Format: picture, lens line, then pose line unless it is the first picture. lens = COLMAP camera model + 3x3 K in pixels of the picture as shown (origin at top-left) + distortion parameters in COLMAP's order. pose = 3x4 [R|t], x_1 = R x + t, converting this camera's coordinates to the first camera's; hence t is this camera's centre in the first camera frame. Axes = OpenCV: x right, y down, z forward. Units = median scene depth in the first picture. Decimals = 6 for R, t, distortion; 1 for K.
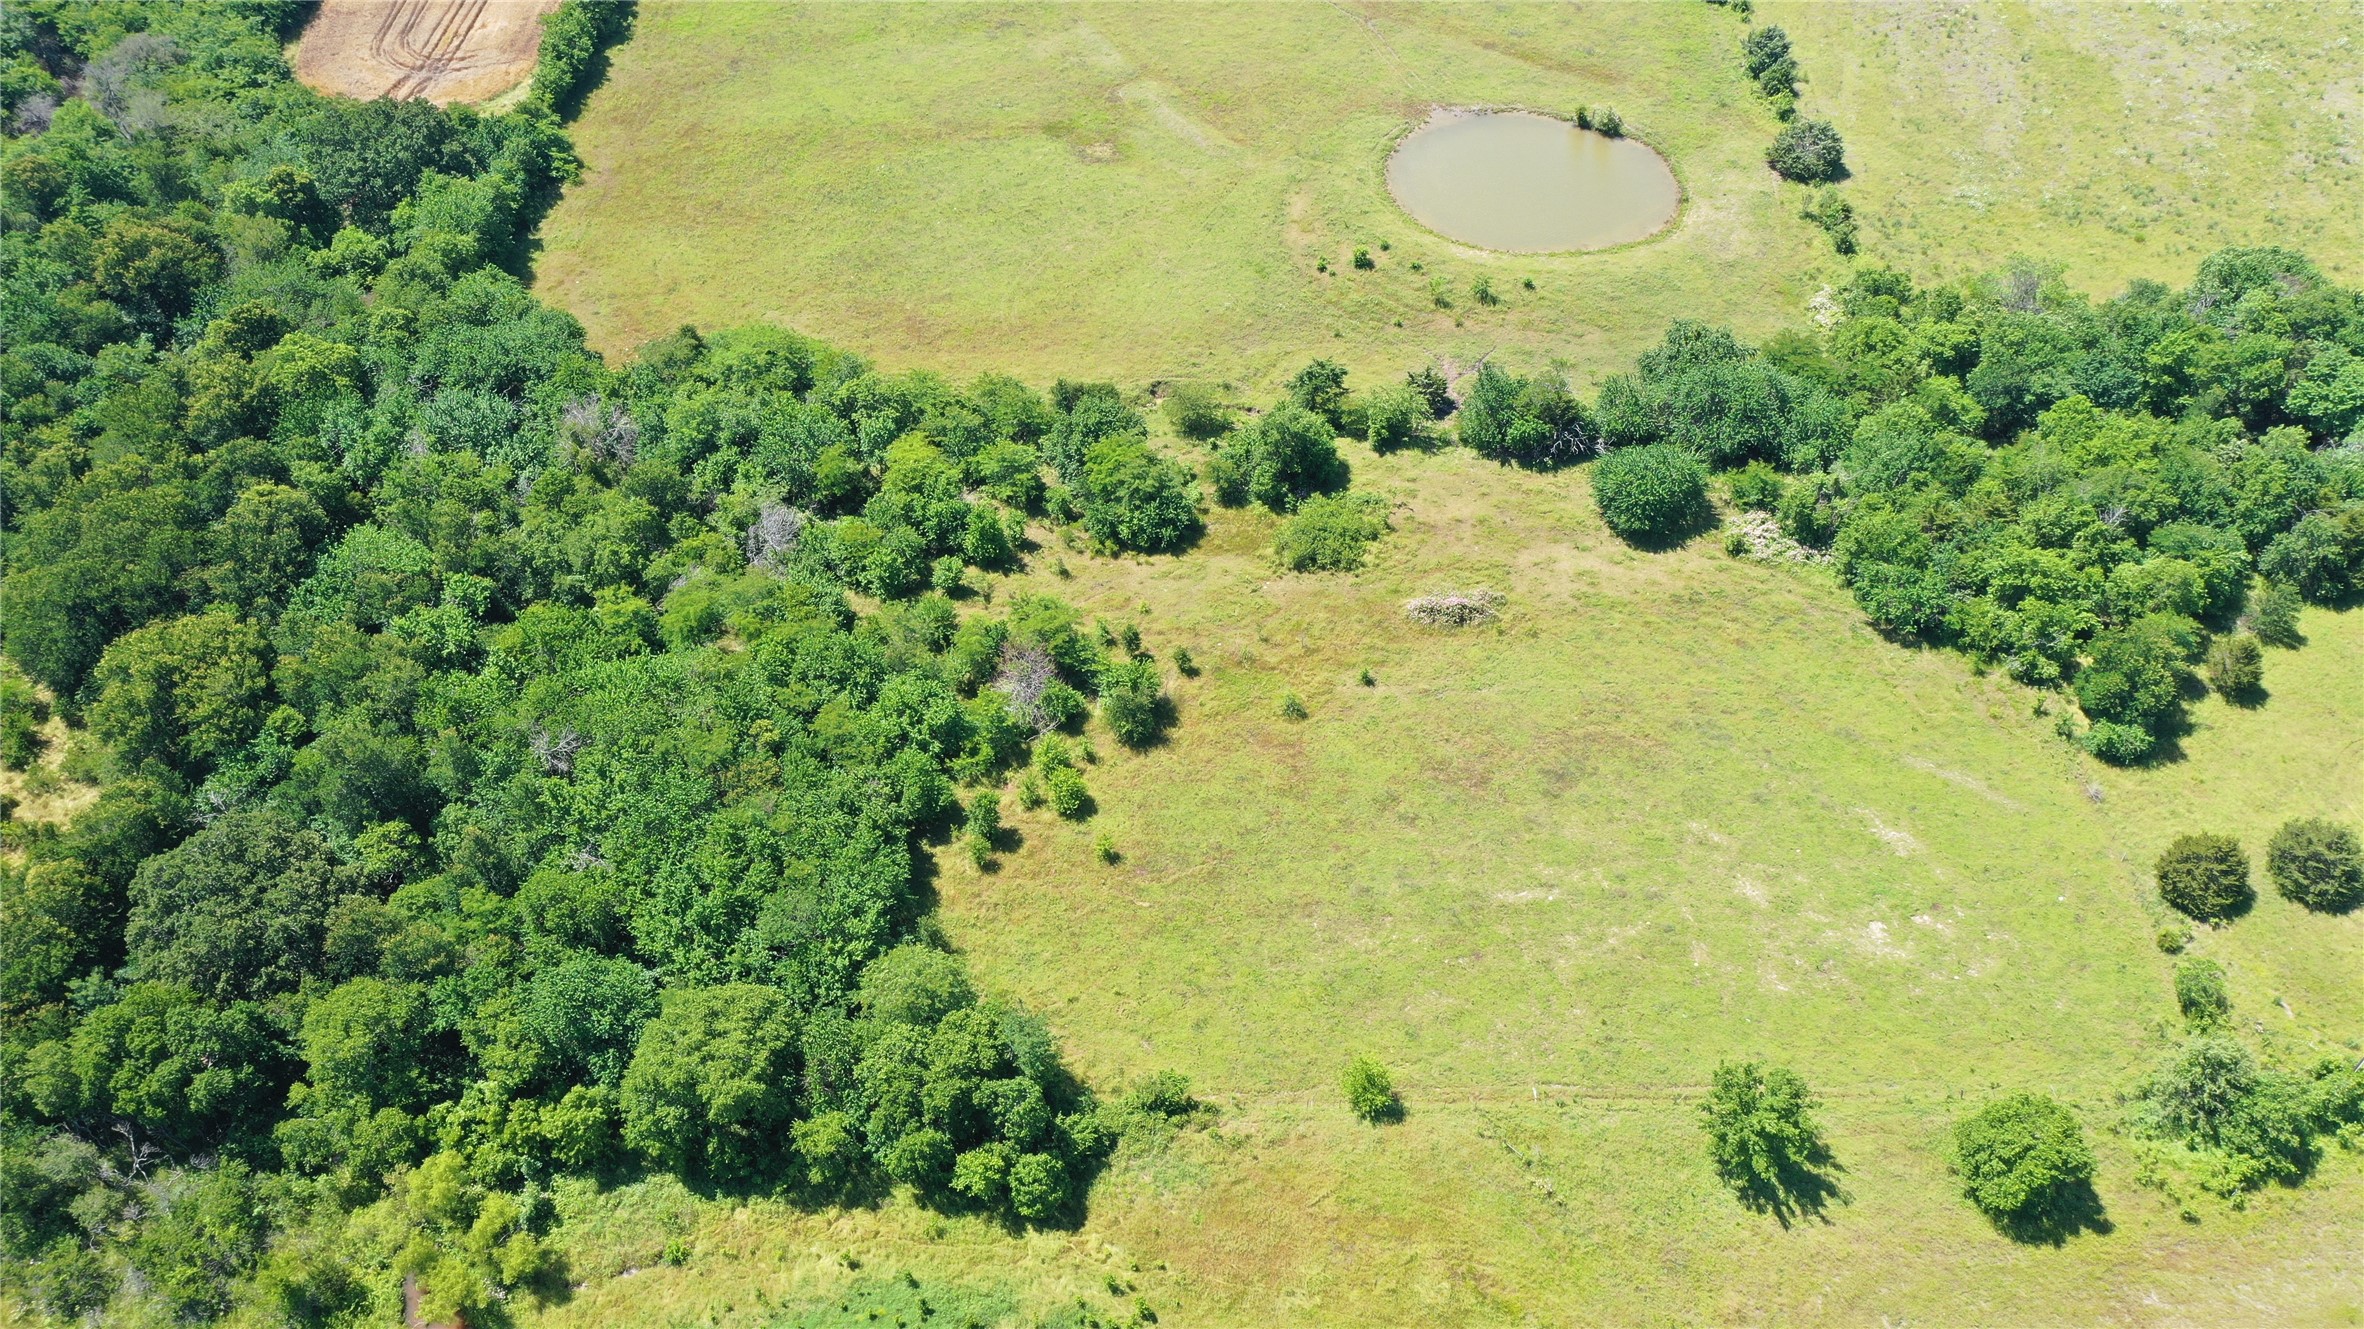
lens RADIAL K [[1912.1, 0, 1182.8], [0, 1912.1, 662.6], [0, 0, 1]] dist [0.016083, 0.006616]
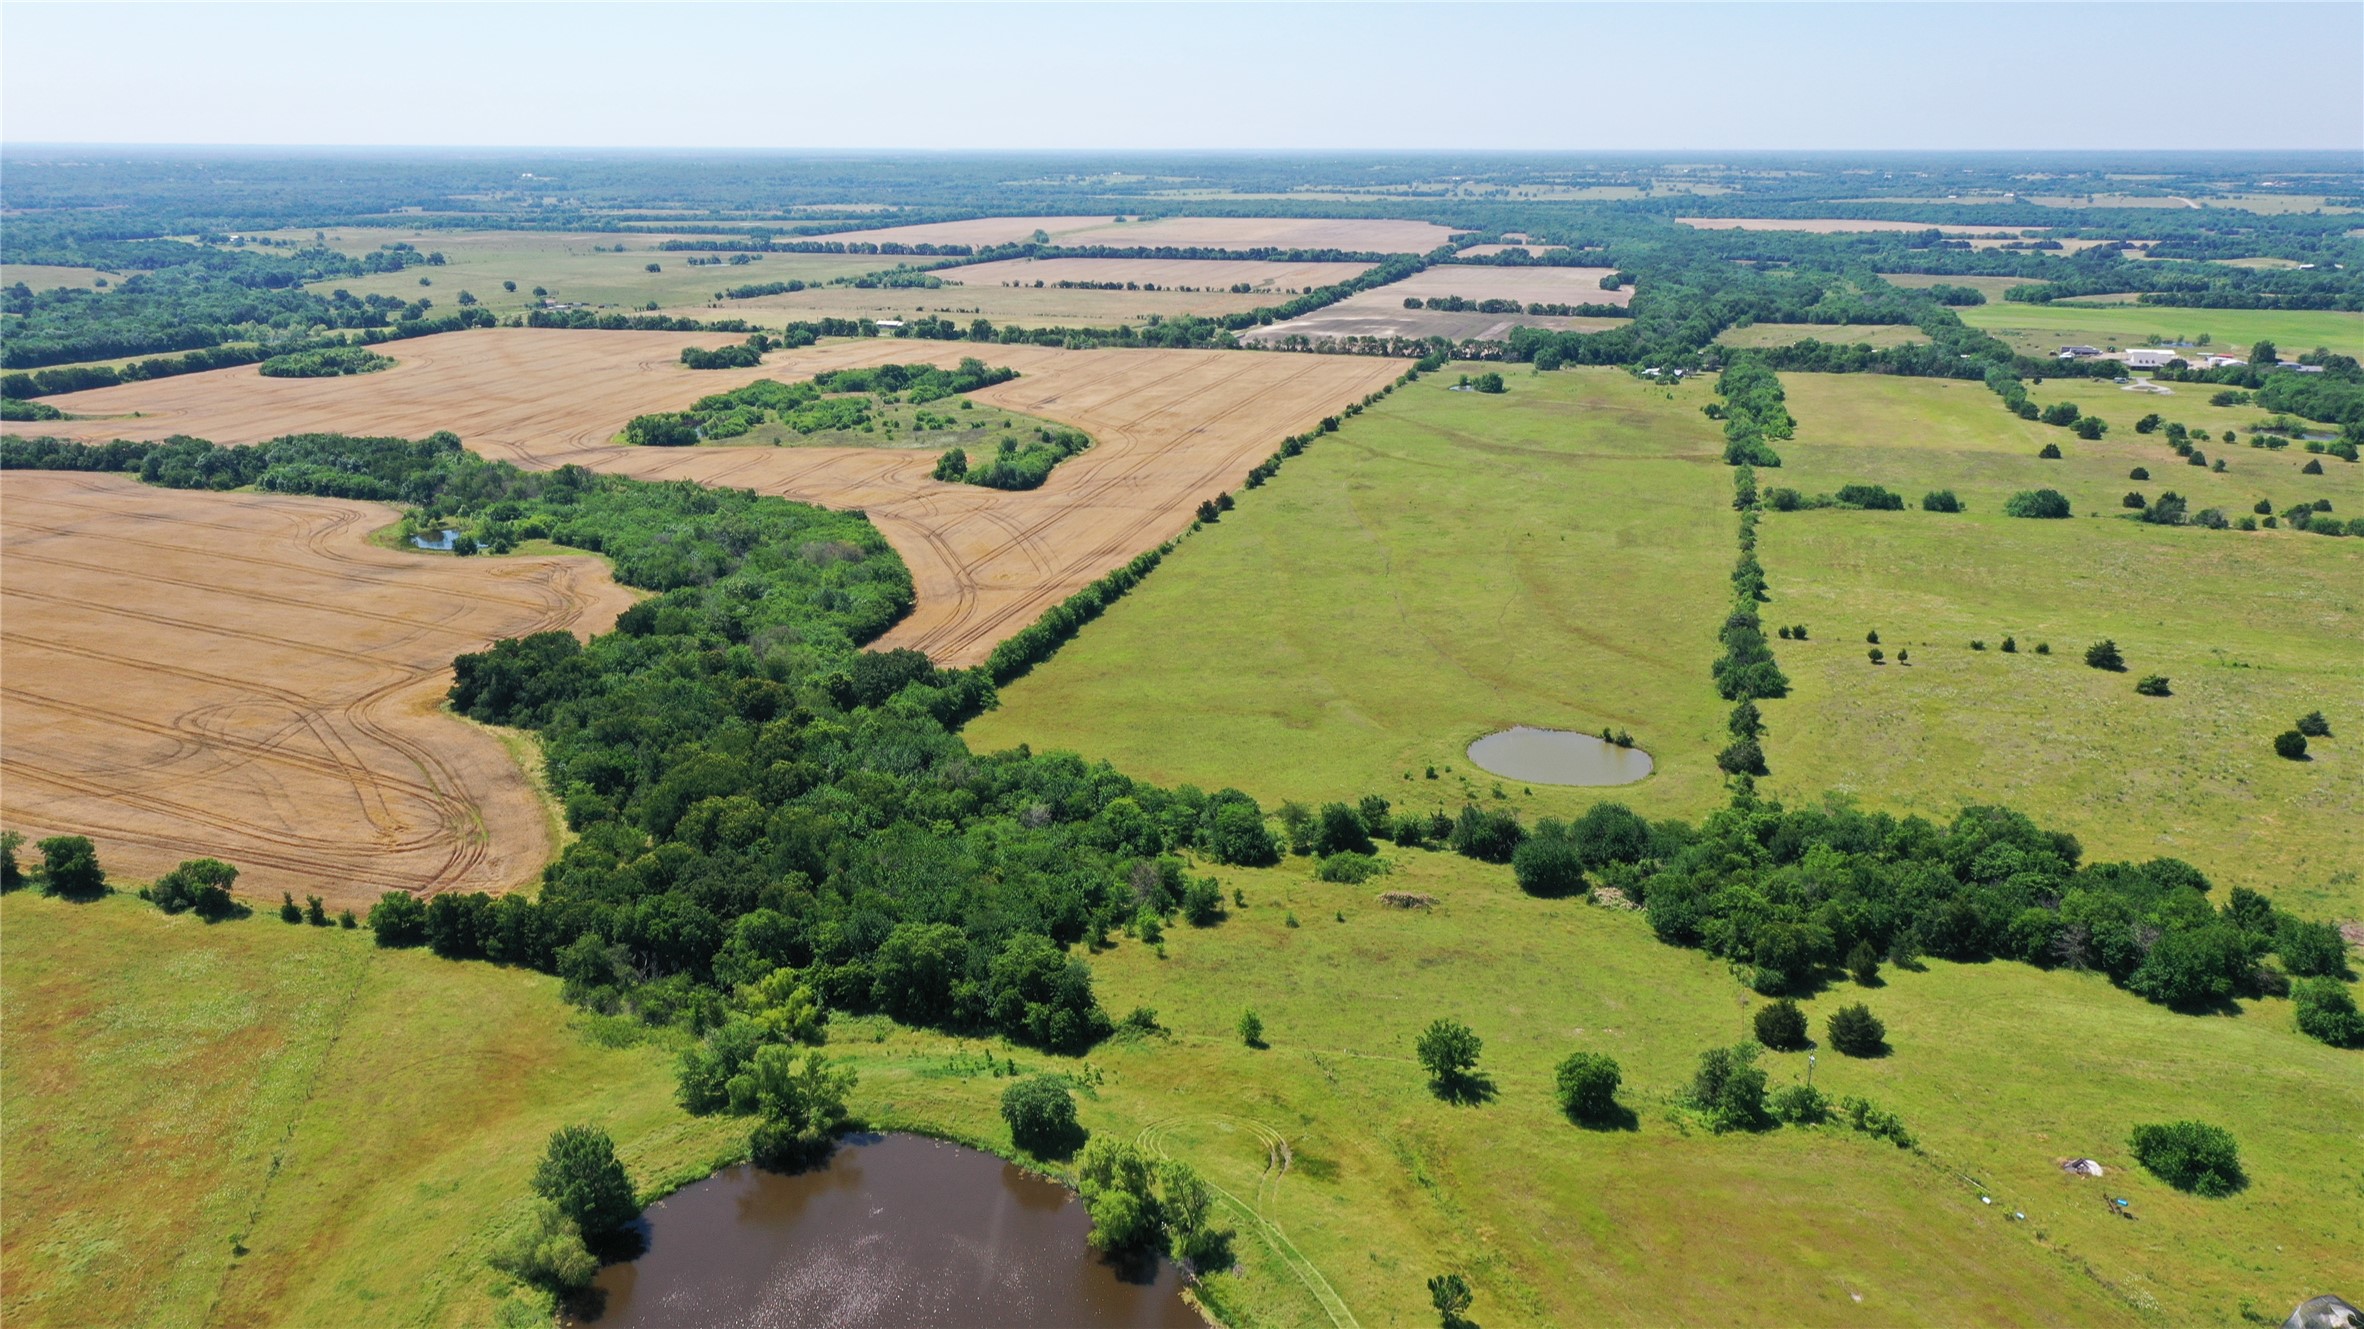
lens RADIAL K [[1912.1, 0, 1181.8], [0, 1912.1, 665.2], [0, 0, 1]] dist [0.016083, 0.006616]
pose [[0.962399, 0.083003, -0.258647, 0.353231], [-0.195107, 0.873720, -0.445586, 0.552548], [0.189000, 0.479295, 0.857062, -0.552251]]
